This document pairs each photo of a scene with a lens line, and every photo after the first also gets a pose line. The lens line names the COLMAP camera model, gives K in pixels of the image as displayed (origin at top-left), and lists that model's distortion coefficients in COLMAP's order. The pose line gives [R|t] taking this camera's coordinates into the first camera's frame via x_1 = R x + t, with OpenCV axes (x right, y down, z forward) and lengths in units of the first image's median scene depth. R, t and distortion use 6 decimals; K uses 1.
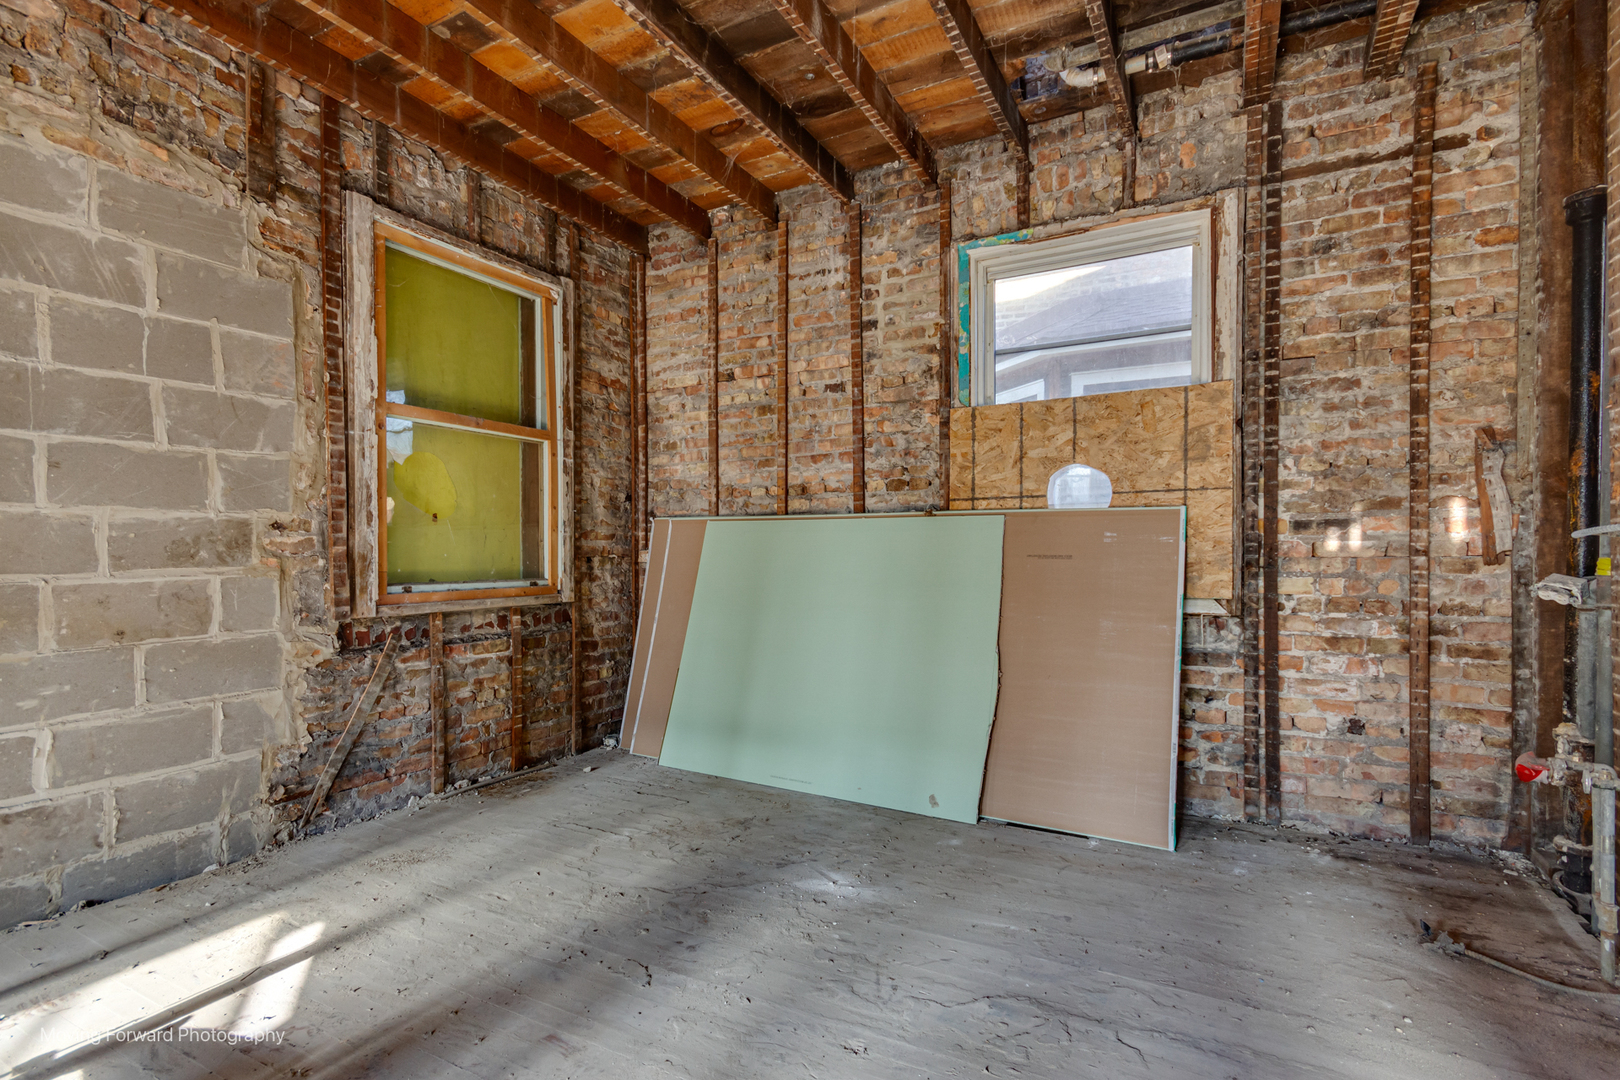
lens RADIAL K [[785.1, 0, 808.3], [0, 785.1, 556.1], [0, 0, 1]] dist [0.004264, 0.000482]
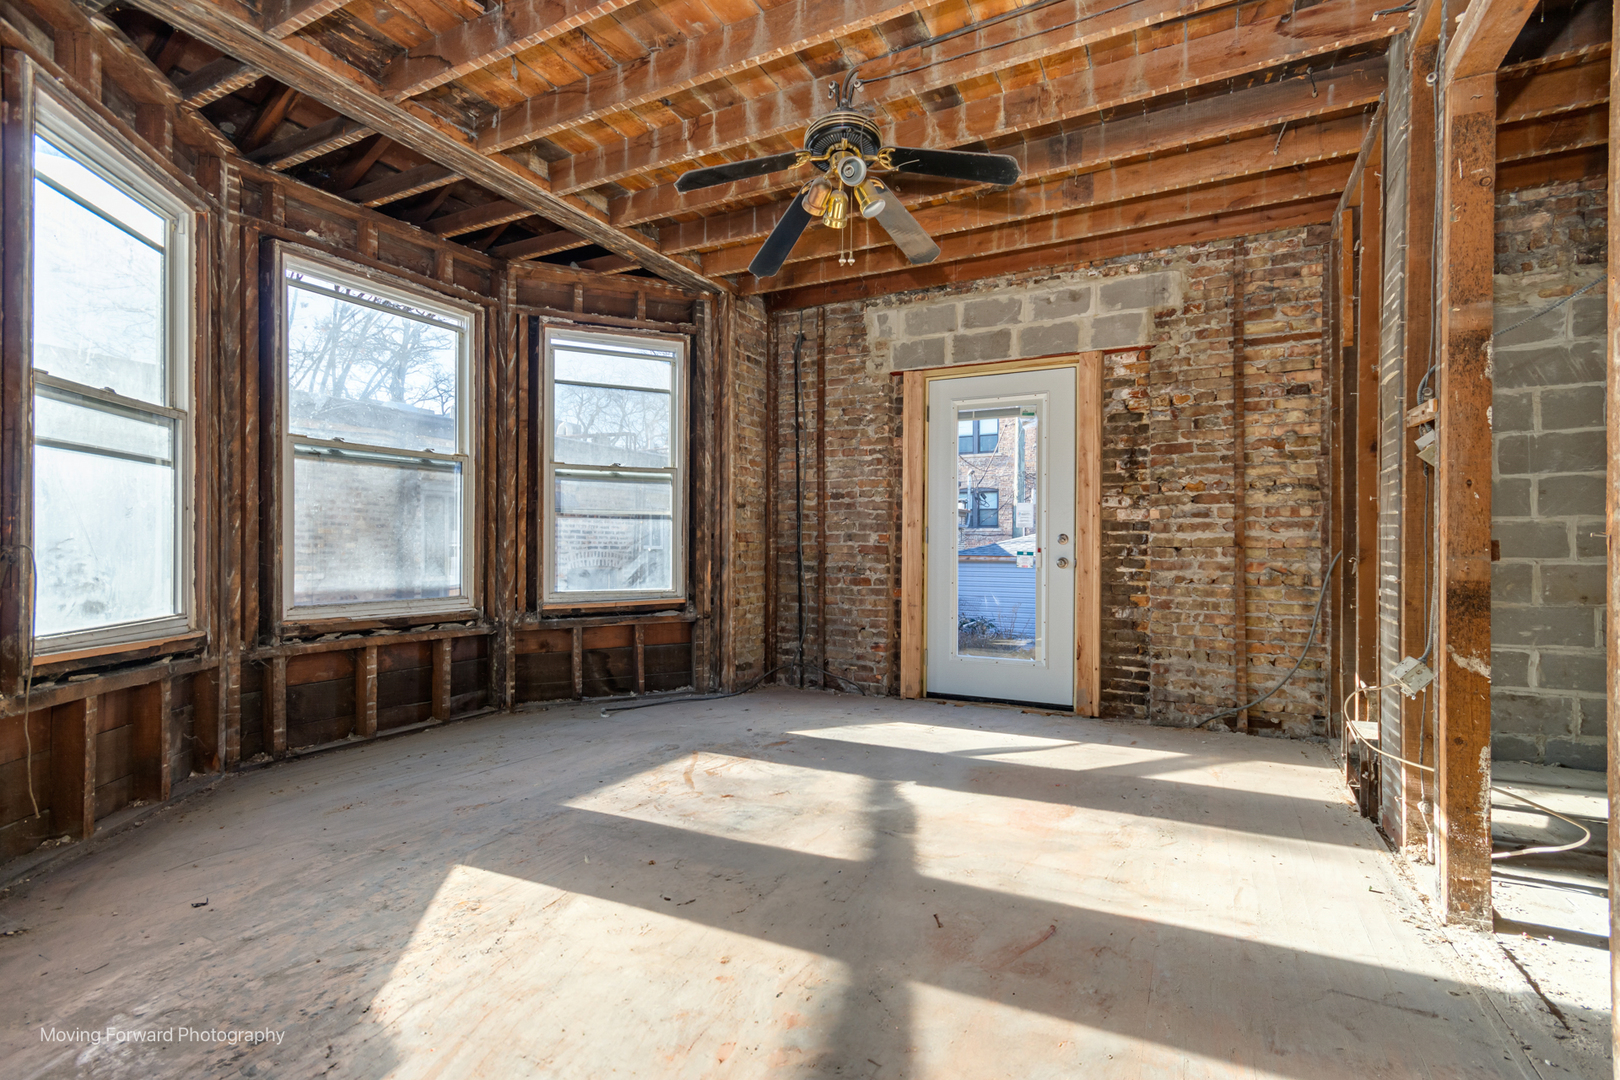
lens RADIAL K [[785.1, 0, 806.2], [0, 785.1, 547.9], [0, 0, 1]] dist [0.004264, 0.000482]
pose [[0.012998, 0.005946, -0.999898, 0.677035], [-0.006090, 0.999964, 0.005867, 0.001349], [0.999897, 0.006013, 0.013033, -0.564975]]
